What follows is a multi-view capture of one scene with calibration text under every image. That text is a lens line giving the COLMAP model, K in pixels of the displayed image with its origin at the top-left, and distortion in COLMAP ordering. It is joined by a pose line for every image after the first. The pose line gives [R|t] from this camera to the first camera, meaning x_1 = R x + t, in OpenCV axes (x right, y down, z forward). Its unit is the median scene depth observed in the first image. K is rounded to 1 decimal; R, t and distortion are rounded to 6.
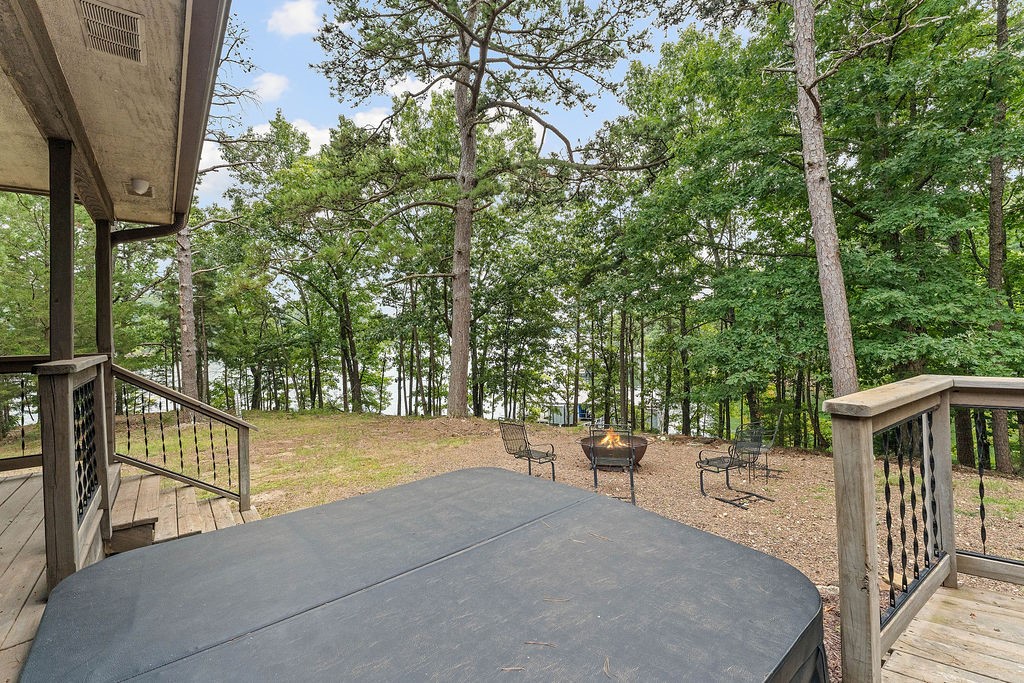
lens RADIAL K [[450.0, 0, 512.0], [0, 450.0, 341.5], [0, 0, 1]] dist [-0.003607, 0.000087]
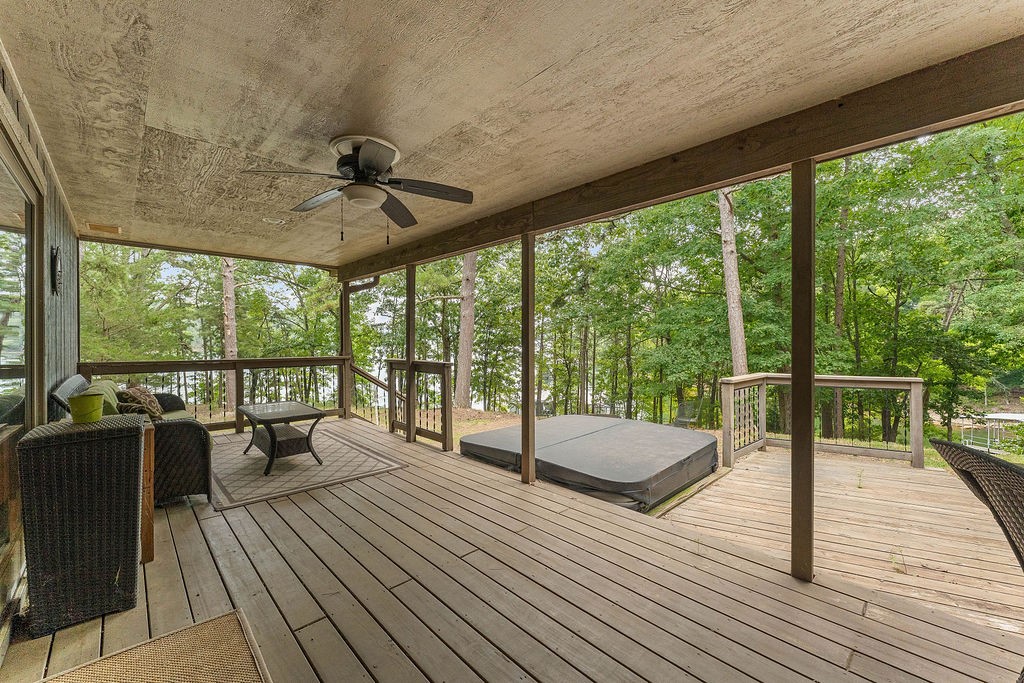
lens RADIAL K [[409.4, 0, 510.2], [0, 409.4, 355.1], [0, 0, 1]] dist [0.001110, 0.000027]
pose [[0.994403, 0.020118, 0.103719, -0.085278], [-0.021985, 0.999616, 0.016887, -0.003430], [-0.103340, -0.019073, 0.994463, -0.136174]]
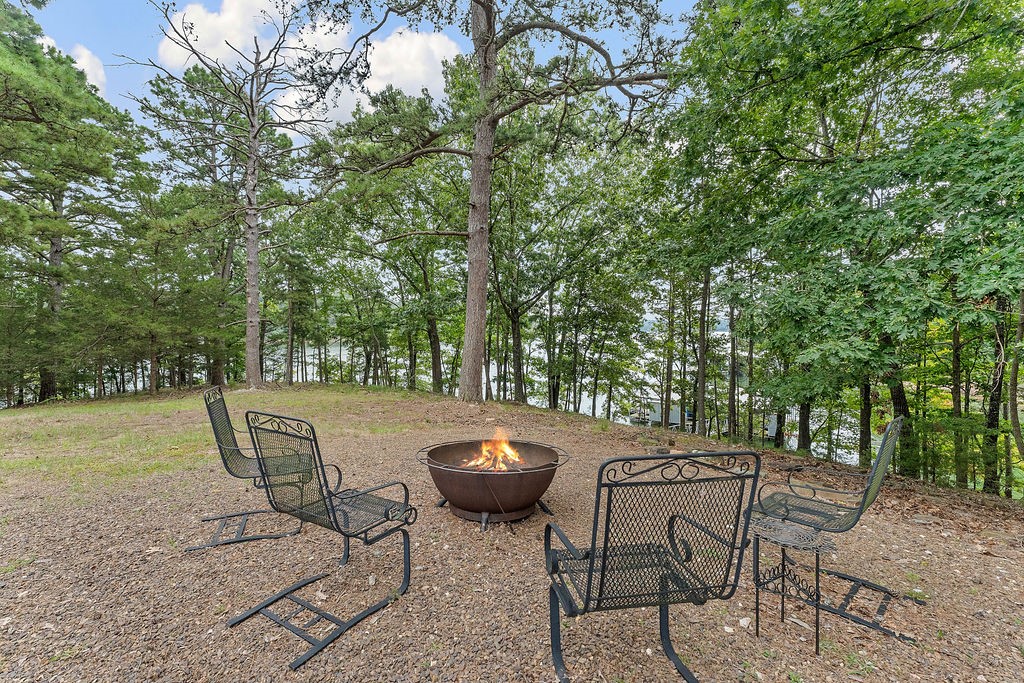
lens RADIAL K [[414.2, 0, 507.4], [0, 414.2, 332.7], [0, 0, 1]] dist [0.000454, 0.000144]
pose [[0.953184, 0.022916, -0.301521, 0.141578], [-0.026671, 0.999609, -0.008340, 0.034643], [0.301212, 0.015992, 0.953423, 0.208357]]
